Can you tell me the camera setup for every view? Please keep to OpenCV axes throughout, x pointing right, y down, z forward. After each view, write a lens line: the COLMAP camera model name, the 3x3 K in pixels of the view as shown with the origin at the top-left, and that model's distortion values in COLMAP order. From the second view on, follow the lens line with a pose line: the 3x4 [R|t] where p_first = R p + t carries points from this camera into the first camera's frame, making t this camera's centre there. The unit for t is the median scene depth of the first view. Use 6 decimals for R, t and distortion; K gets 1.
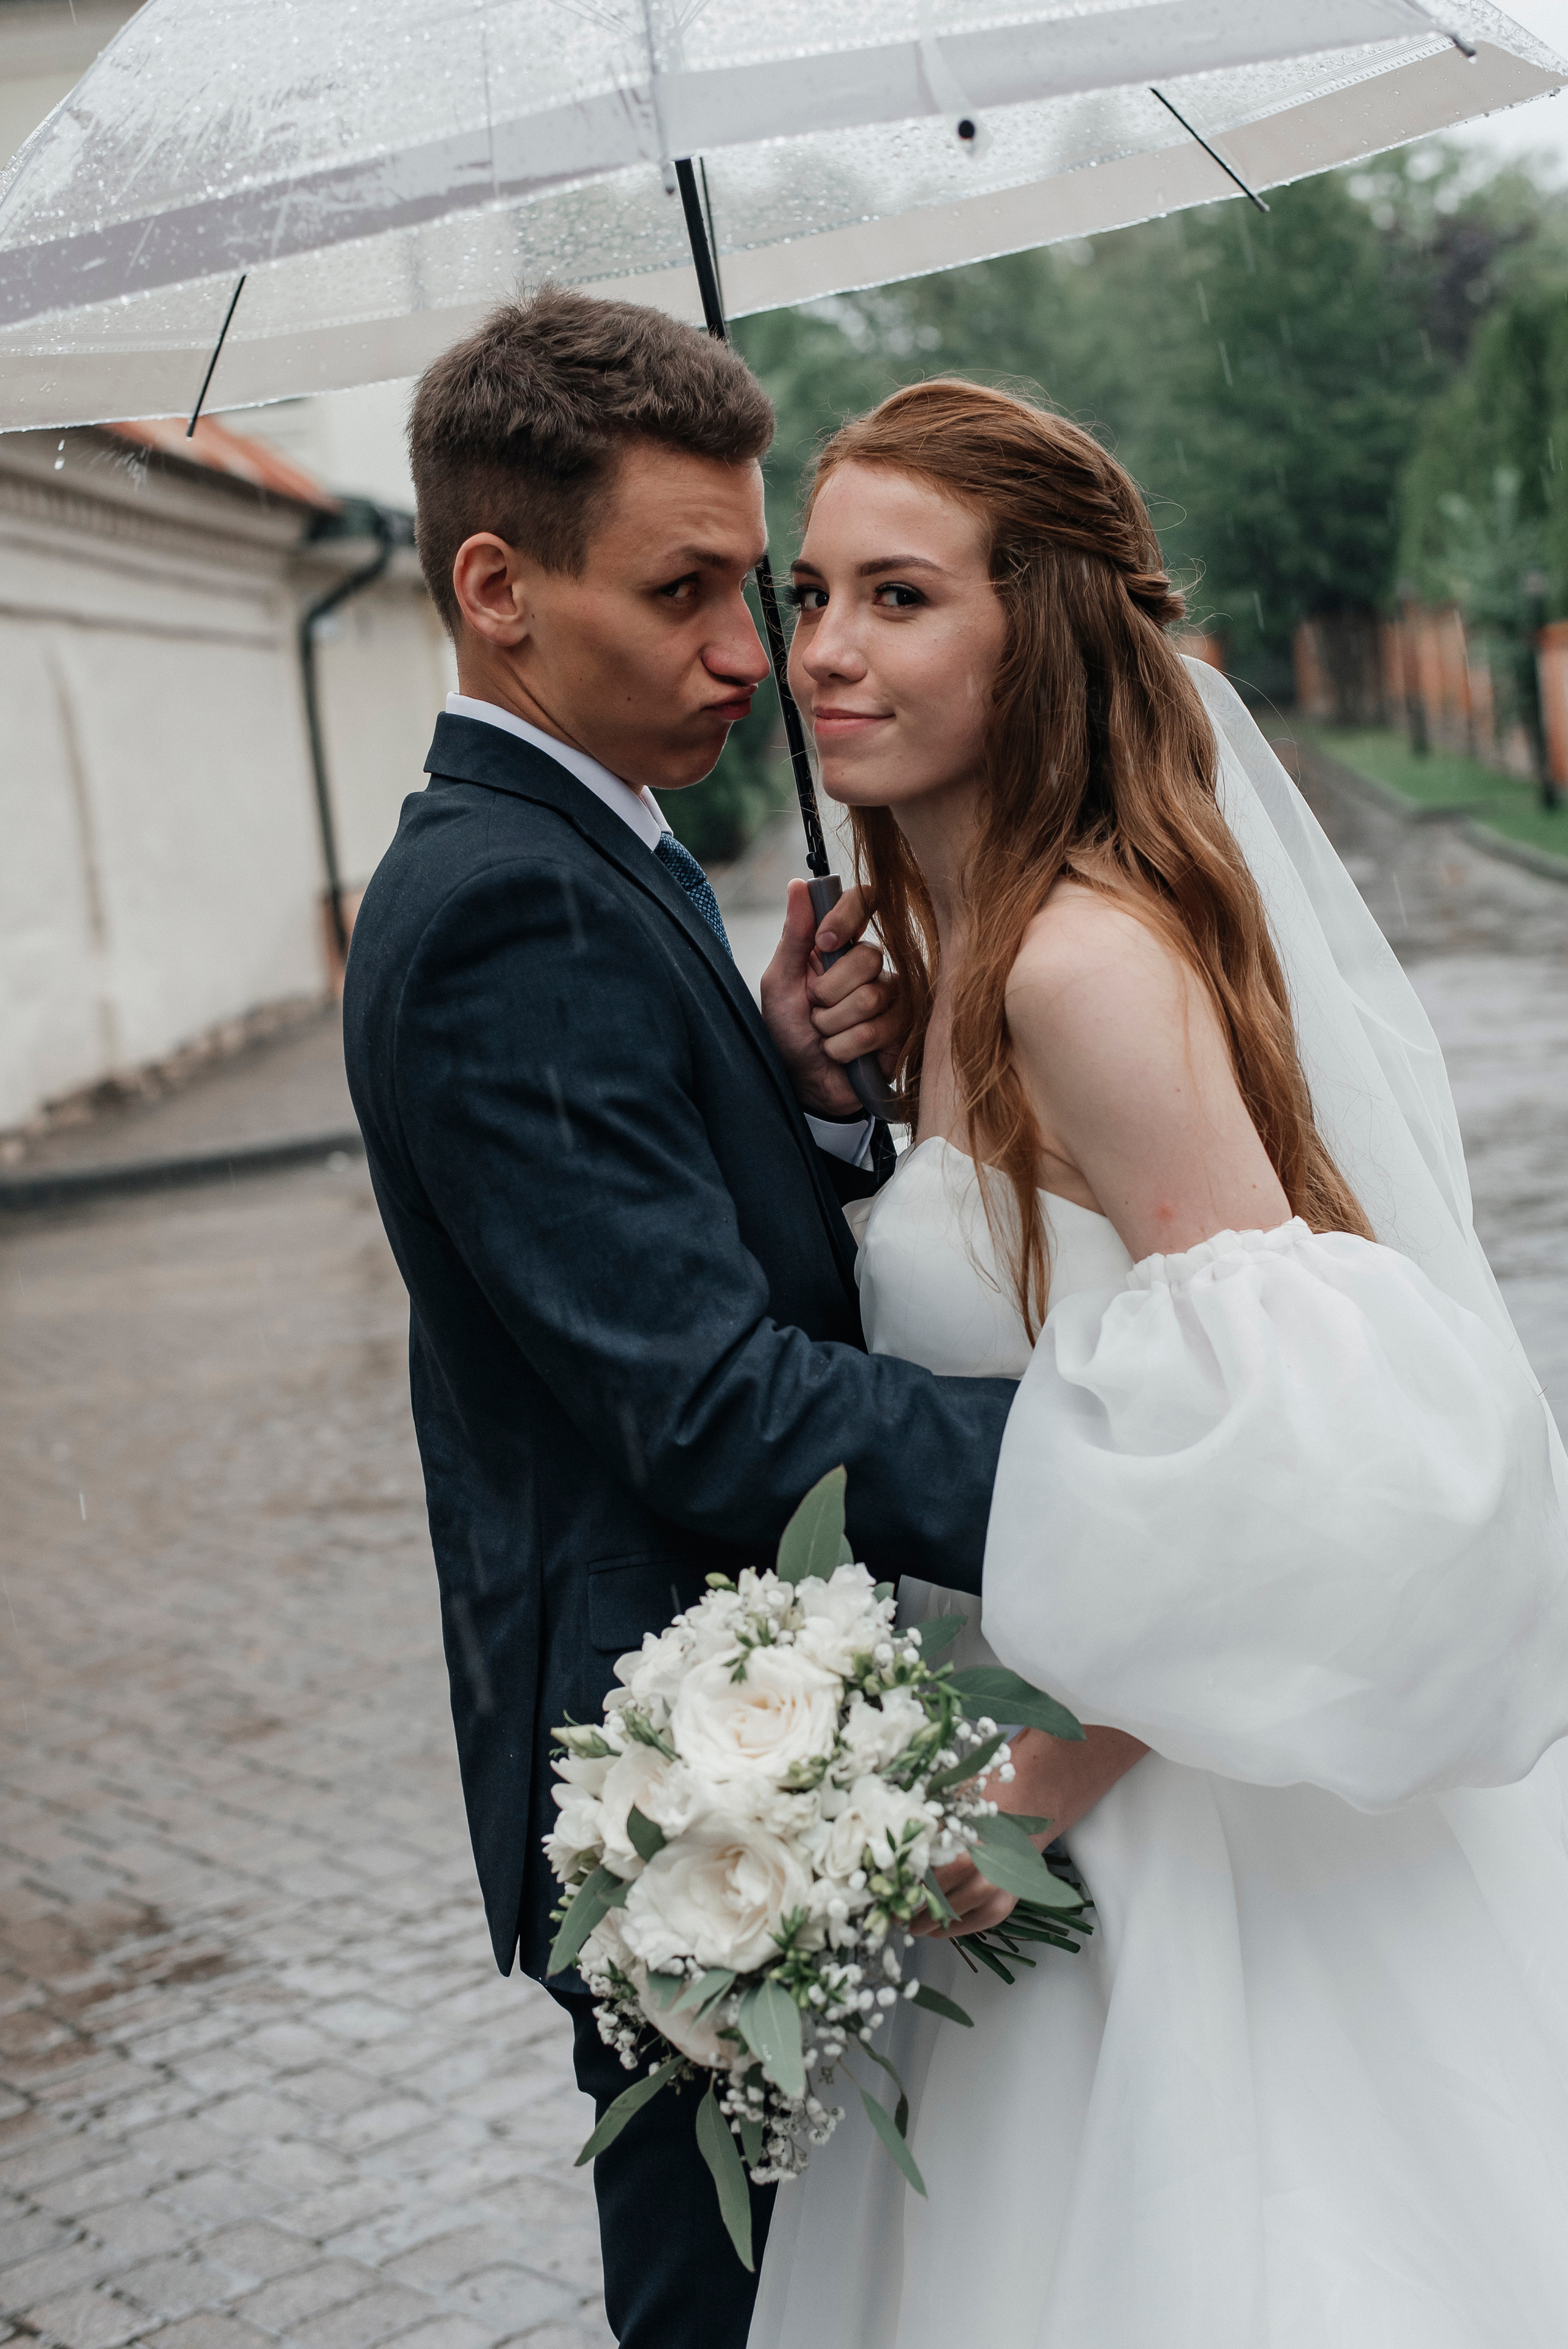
lens RADIAL K [[3395.3, 0, 784.0], [0, 3395.3, 1174.5], [0, 0, 1]] dist [0.086051, 0.020348]
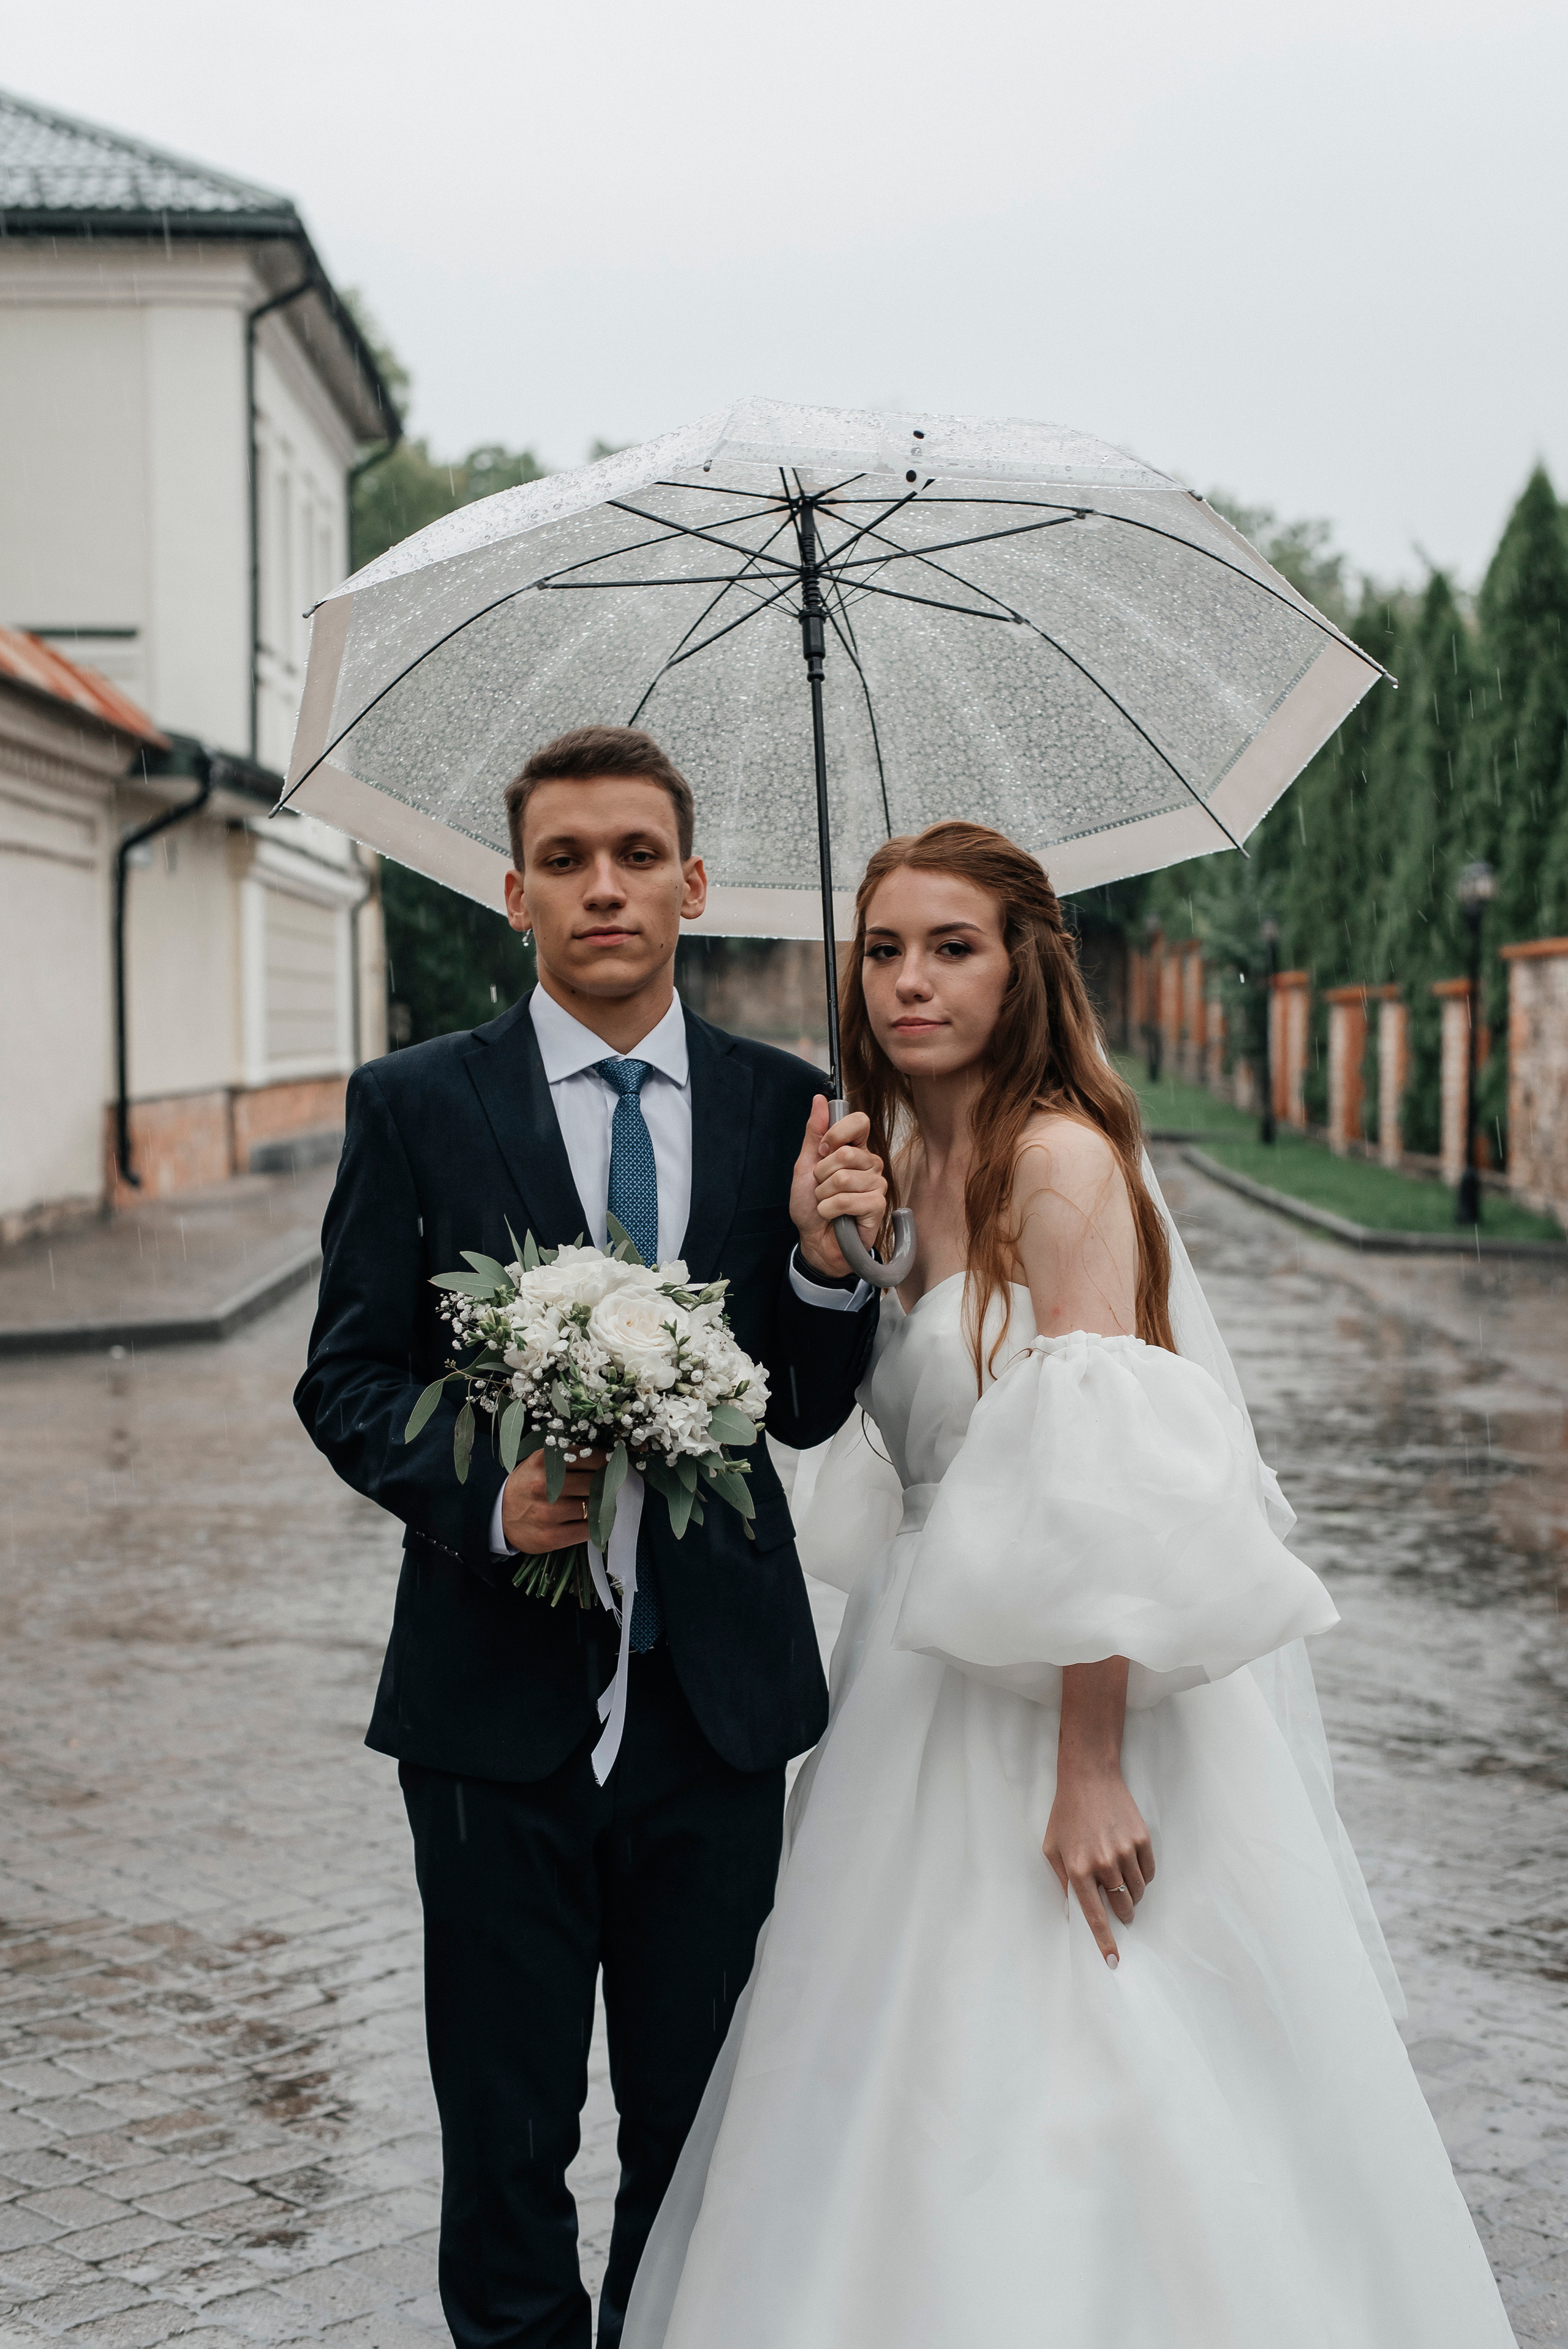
lens RADIAL K [[3326.5, 0, 791.2], [0, 3326.5, 1231.0], [0, 0, 1]] dist [0.003652, 0.042178]
pose [[0.992353, 0.095271, 0.078477, -0.004643], [-0.090172, 0.993727, -0.066142, 0.005244], [-0.084287, 0.058560, 0.994719, -0.035512]]
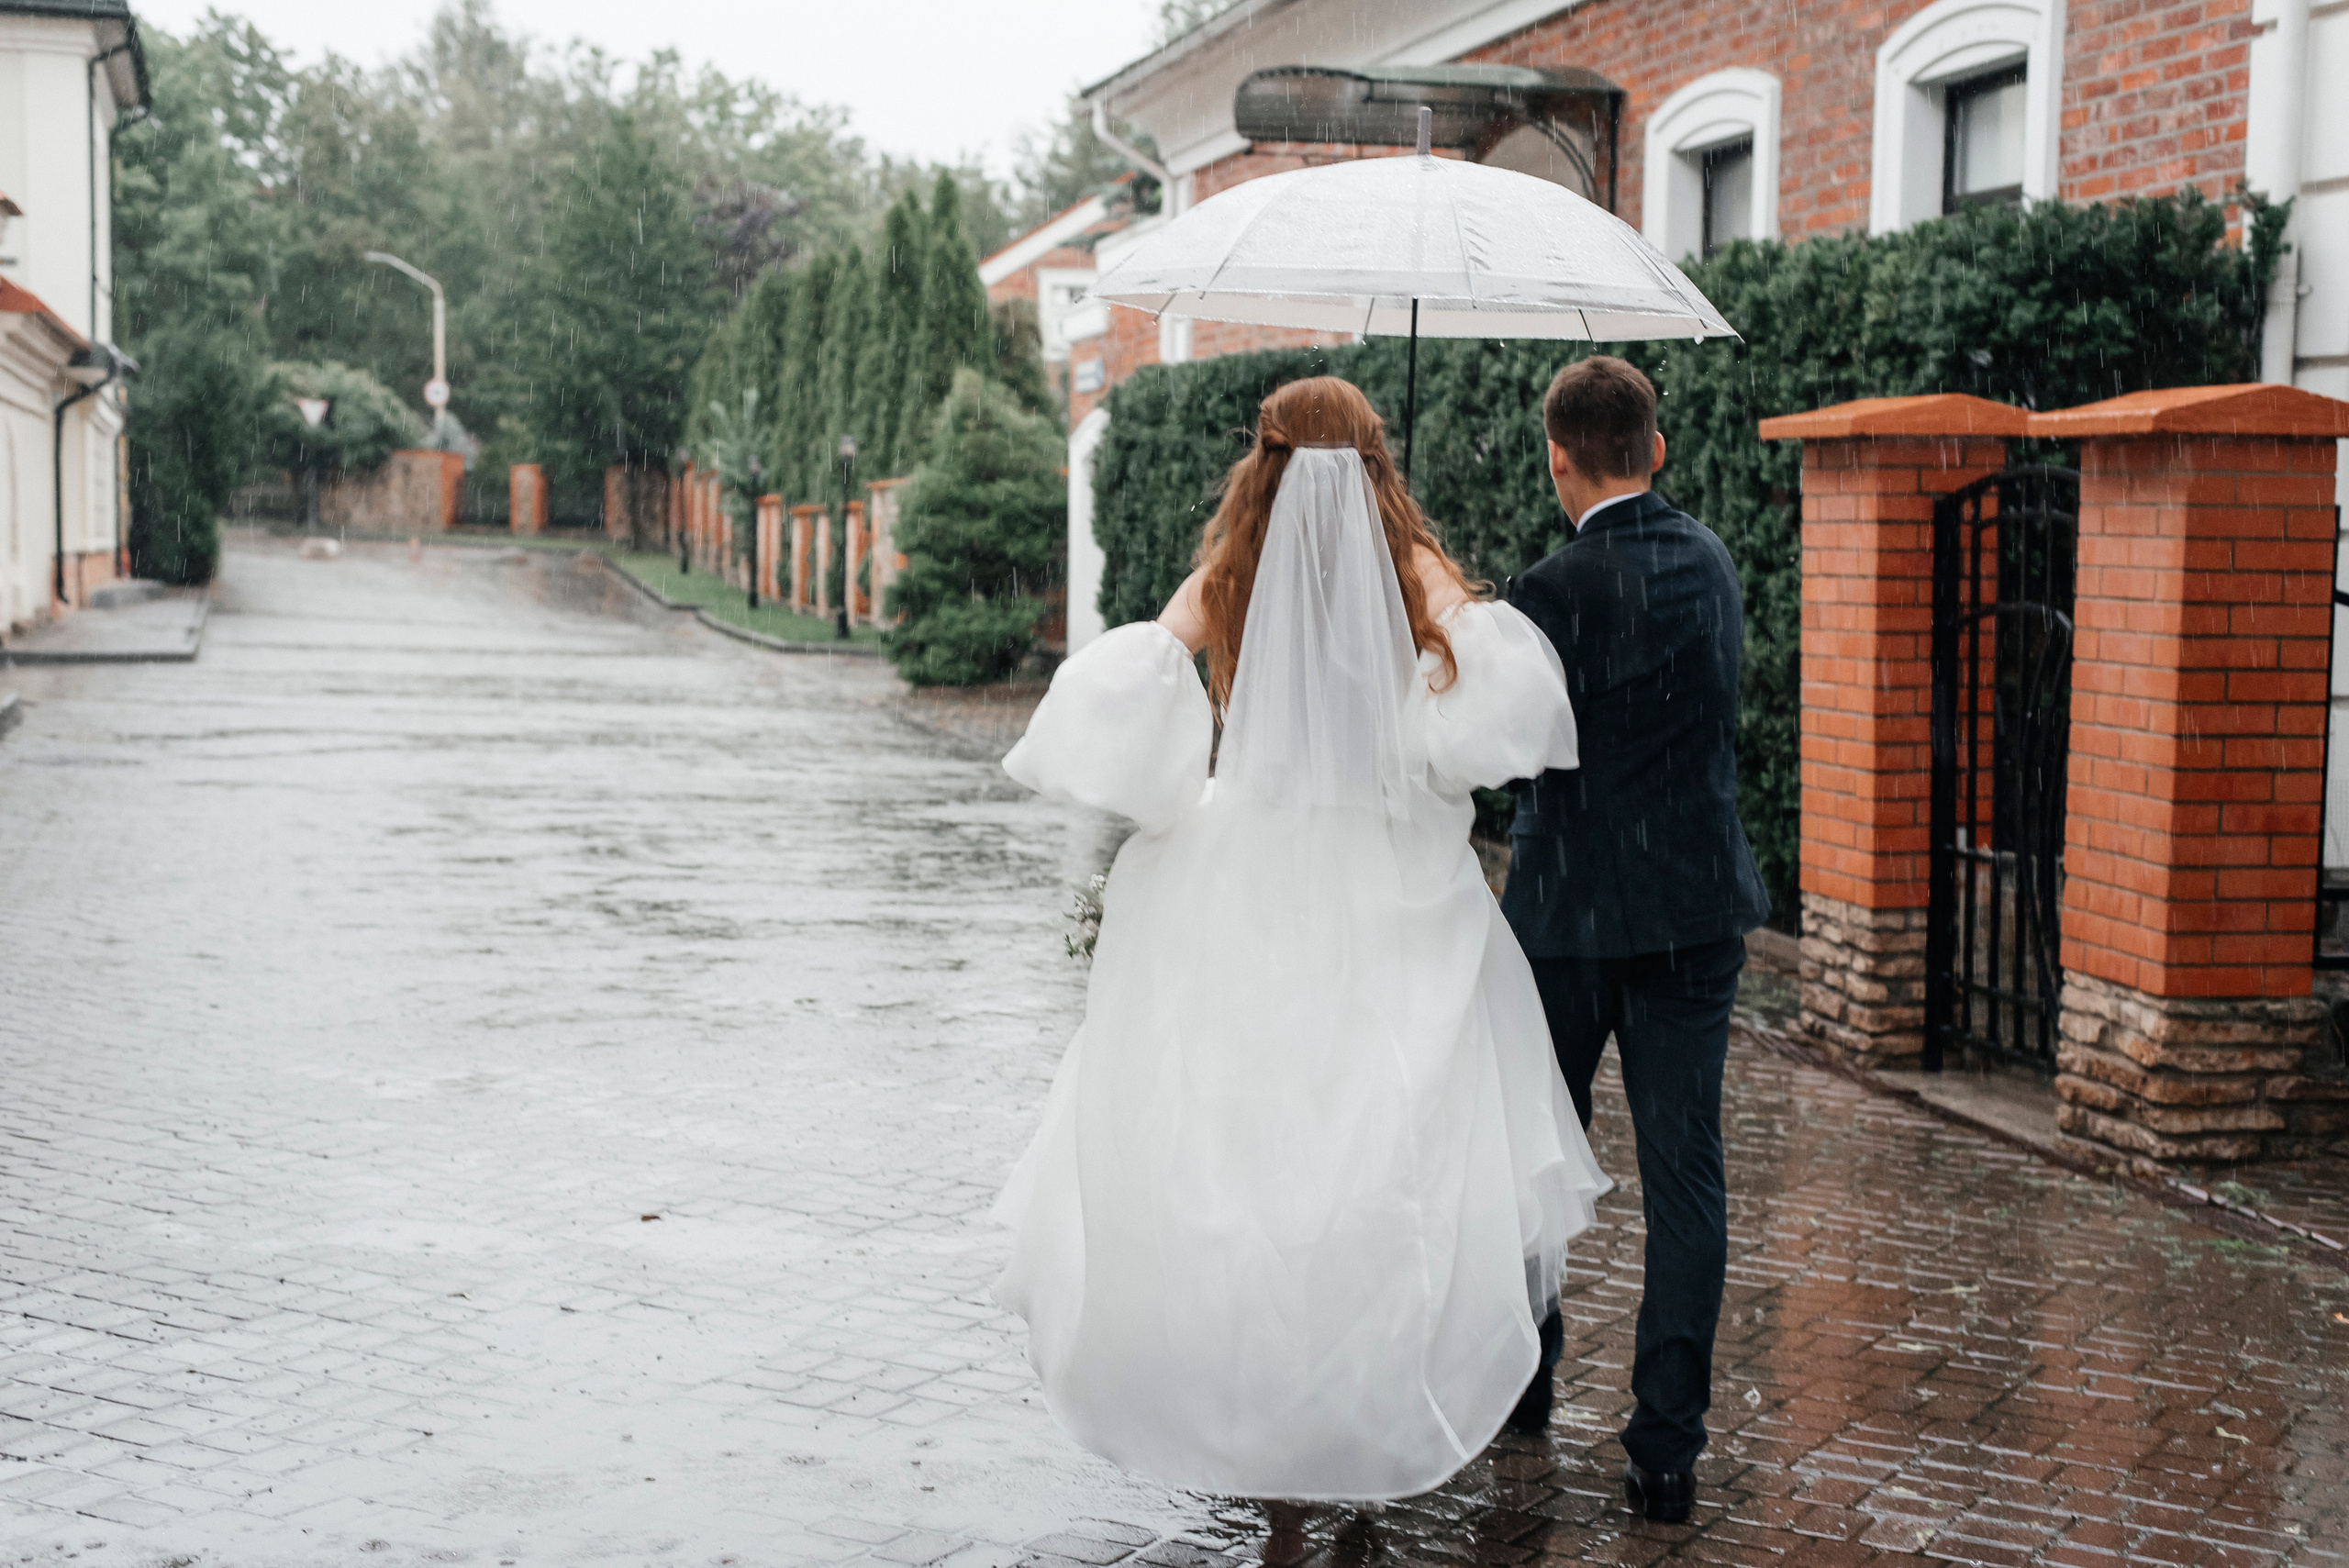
lens RADIAL K [[3496.3, 0, 1172.4], [0, 3496.3, 820.5], [0, 0, 1]] dist [0.008287, 0.027190]
pose [[0.945583, 0.094335, 0.311406, -0.130896], [-0.076060, 0.994619, -0.070346, 0.133494], [-0.316366, 0.042832, 0.947670, -0.881566]]
